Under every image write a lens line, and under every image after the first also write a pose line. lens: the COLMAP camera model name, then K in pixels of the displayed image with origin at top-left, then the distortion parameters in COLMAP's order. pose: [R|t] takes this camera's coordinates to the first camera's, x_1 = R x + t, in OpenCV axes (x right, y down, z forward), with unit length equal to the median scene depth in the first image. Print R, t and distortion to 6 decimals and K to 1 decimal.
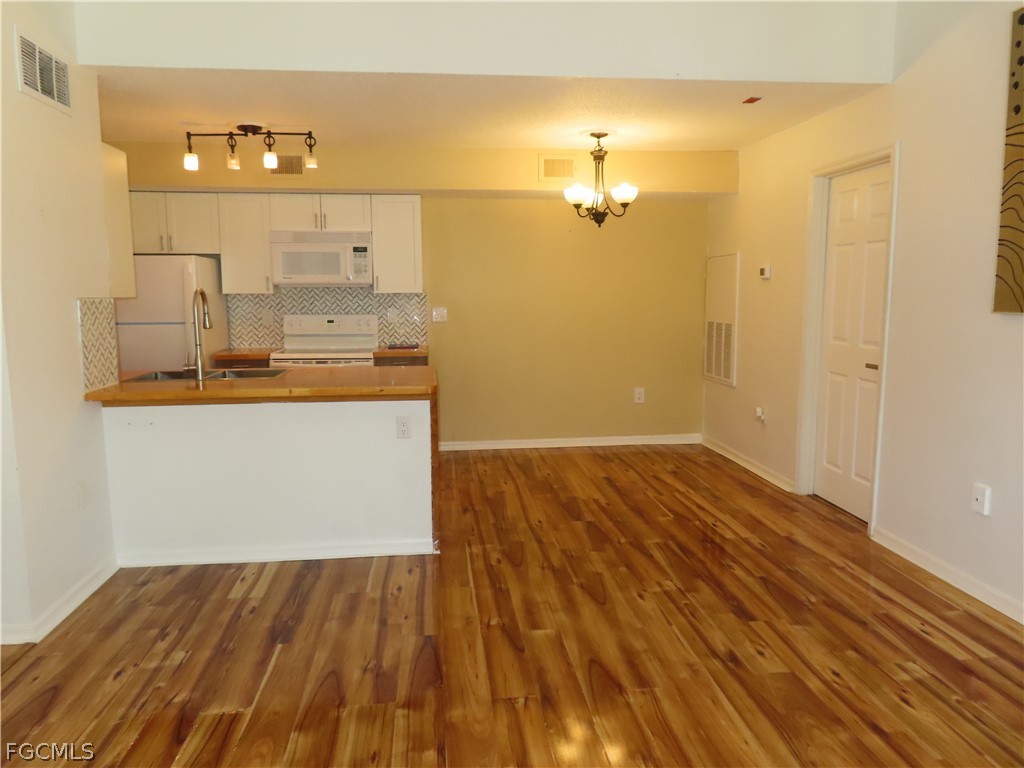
lens RADIAL K [[730.8, 0, 512.0], [0, 730.8, 384.0], [0, 0, 1]] dist [-0.009005, 0.001998]
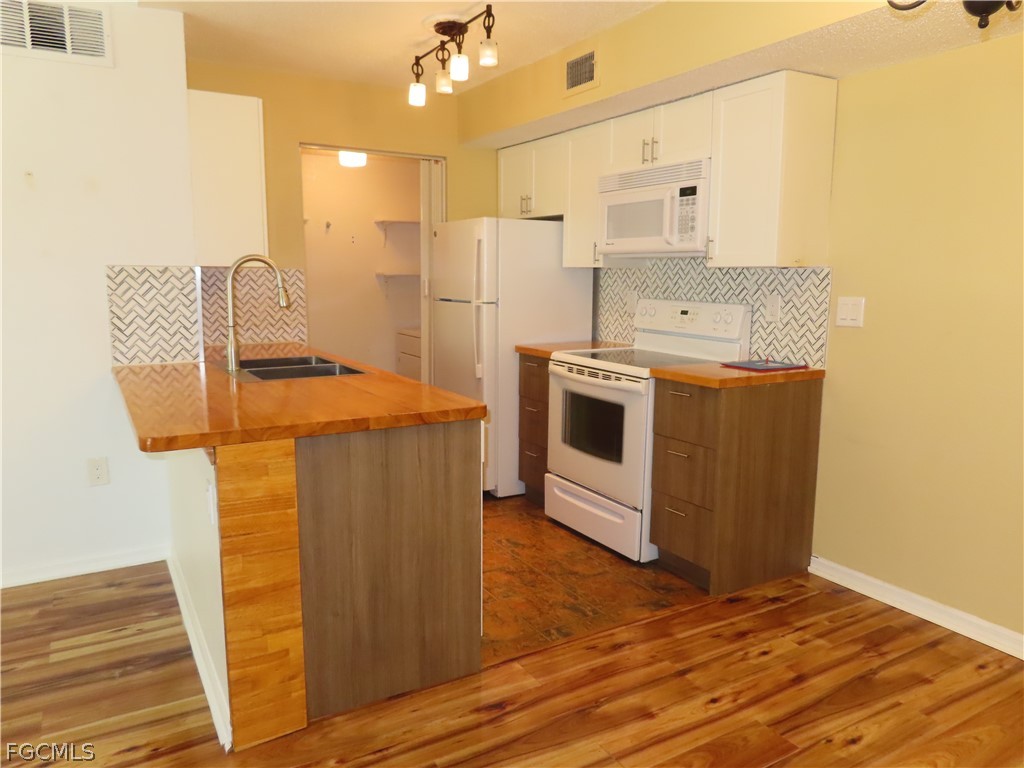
lens RADIAL K [[730.8, 0, 512.0], [0, 730.8, 384.0], [0, 0, 1]] dist [-0.009005, 0.001998]
pose [[0.402700, 0.144237, -0.903896, 0.418533], [-0.122782, 0.987094, 0.102812, -0.110285], [0.907060, 0.069580, 0.415213, 0.942048]]
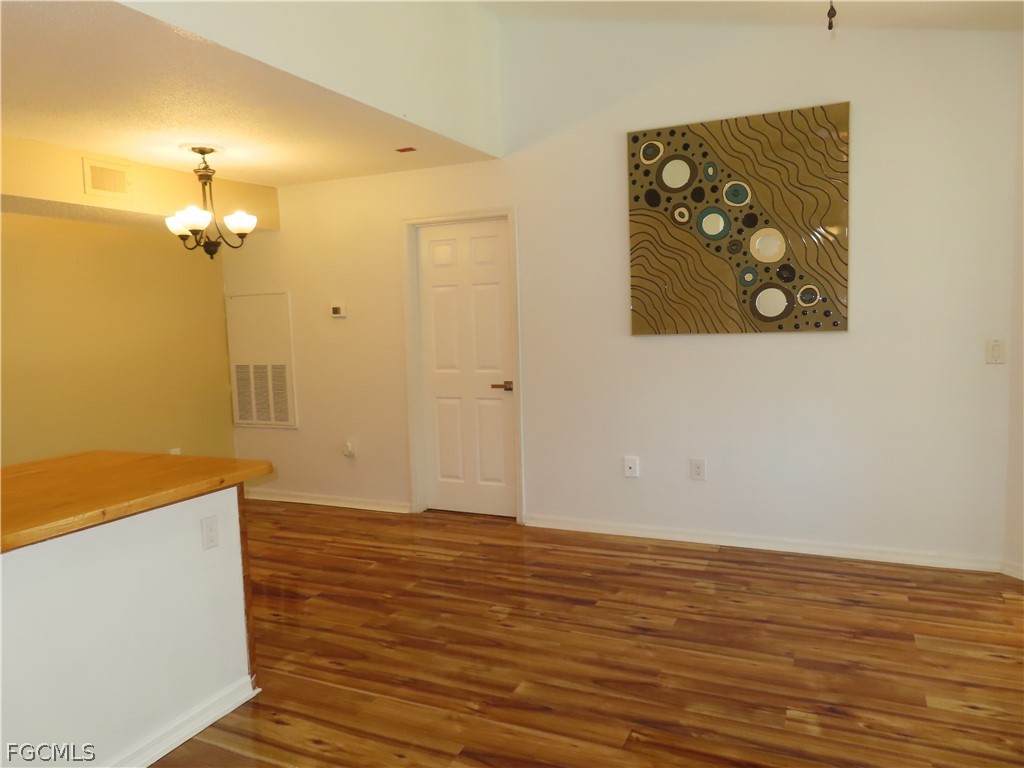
lens RADIAL K [[729.0, 0, 512.0], [0, 729.0, 384.0], [0, 0, 1]] dist [-0.017435, -0.001640]
pose [[0.514197, -0.090162, 0.852920, -0.559301], [0.138653, 0.990117, 0.021076, -0.053486], [-0.846390, 0.107423, 0.521617, 0.368948]]
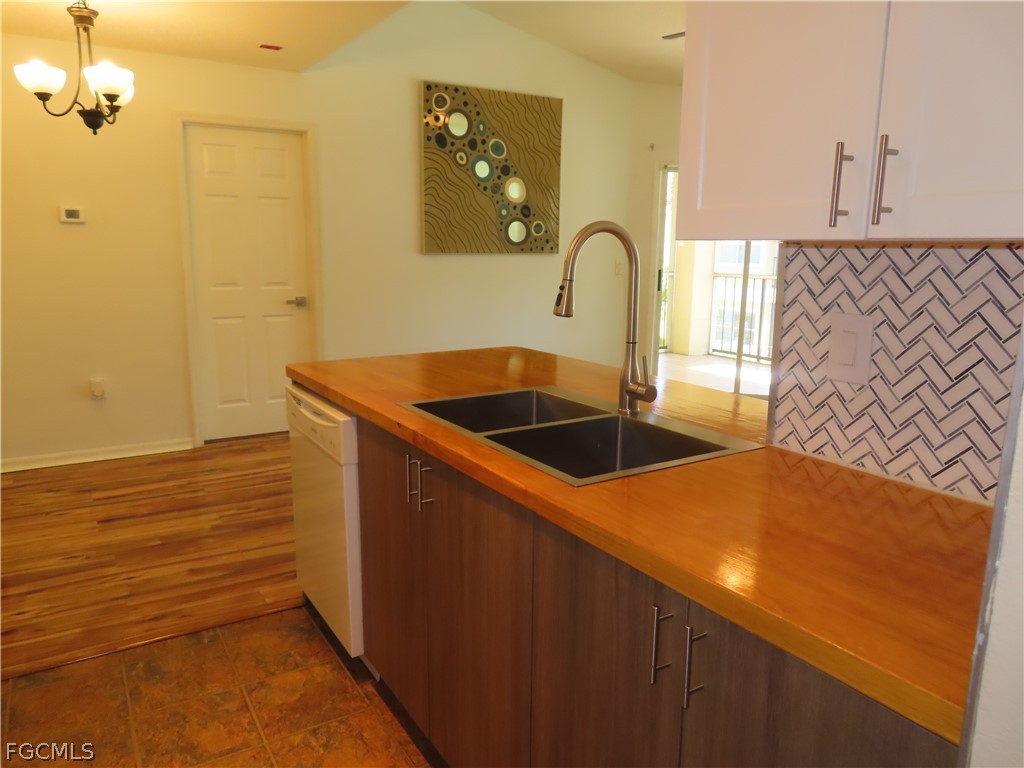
lens RADIAL K [[730.8, 0, 512.0], [0, 730.8, 384.0], [0, 0, 1]] dist [-0.009005, 0.001998]
pose [[-0.430128, -0.167461, 0.887100, -0.825380], [0.108761, 0.965875, 0.235066, -0.148408], [-0.896193, 0.197590, -0.397237, 1.257205]]
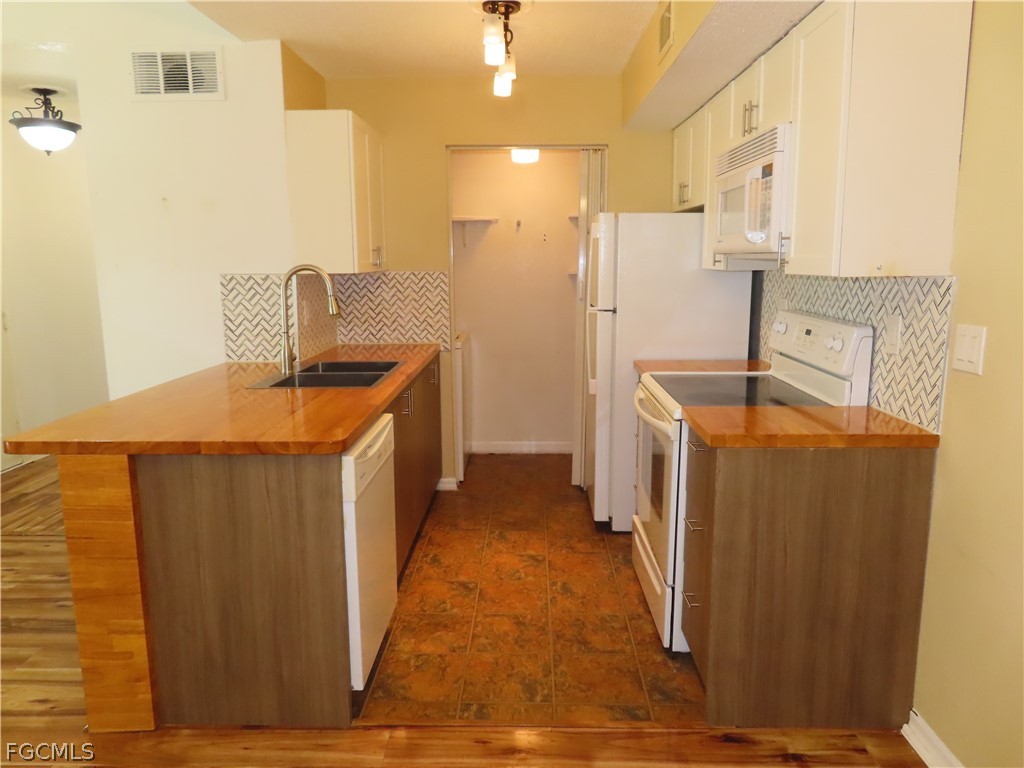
lens RADIAL K [[730.8, 0, 512.0], [0, 730.8, 384.0], [0, 0, 1]] dist [-0.009005, 0.001998]
pose [[-0.136230, 0.172799, -0.975491, 0.368595], [-0.117219, 0.974942, 0.189072, -0.184846], [0.983718, 0.140103, -0.112561, 1.350187]]
